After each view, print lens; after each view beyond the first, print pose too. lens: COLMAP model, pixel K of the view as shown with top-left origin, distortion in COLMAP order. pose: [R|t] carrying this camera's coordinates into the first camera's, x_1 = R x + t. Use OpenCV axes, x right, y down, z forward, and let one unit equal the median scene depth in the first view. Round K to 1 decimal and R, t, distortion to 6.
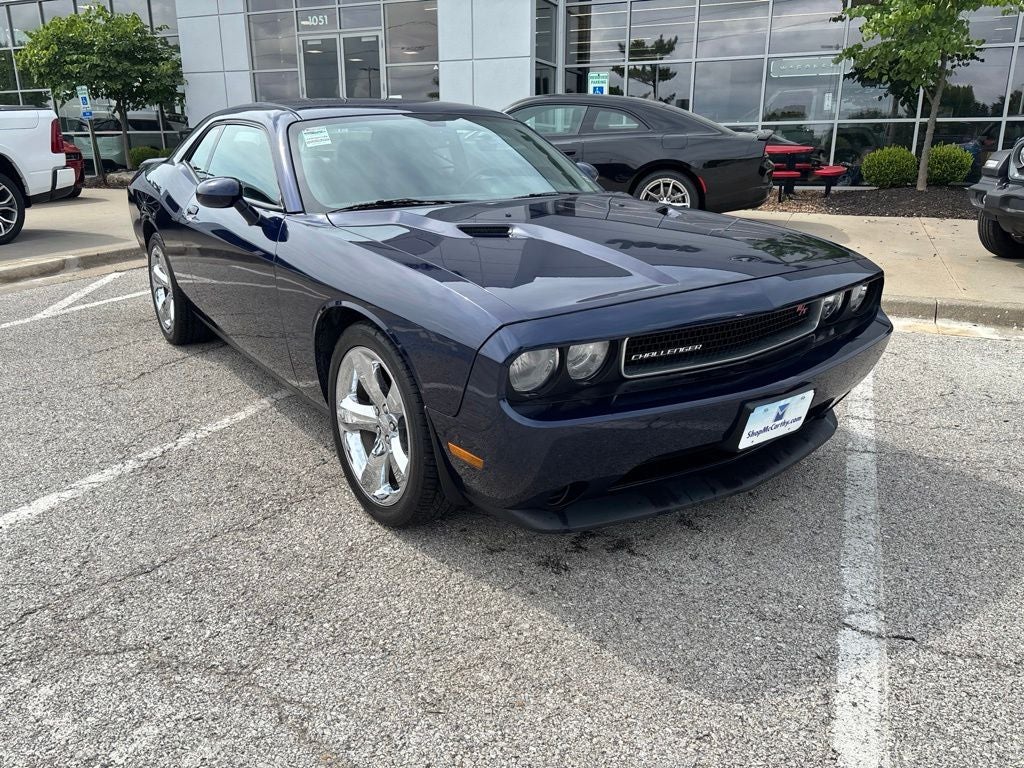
lens RADIAL K [[783.0, 0, 502.8], [0, 783.0, 374.5], [0, 0, 1]] dist [0.042115, -0.052585]
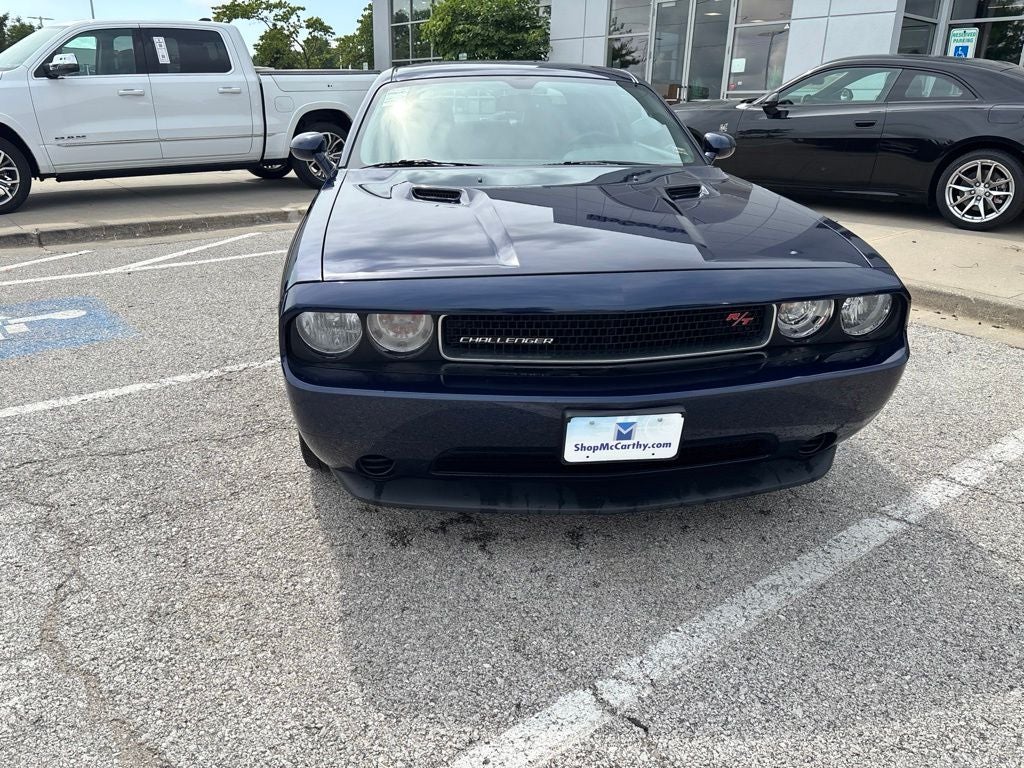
lens RADIAL K [[783.0, 0, 503.8], [0, 783.0, 374.0], [0, 0, 1]] dist [0.042115, -0.052585]
pose [[0.878327, 0.171769, -0.446136, 0.450614], [-0.154653, 0.985132, 0.074817, -0.041851], [0.452354, 0.003283, 0.891832, 0.134774]]
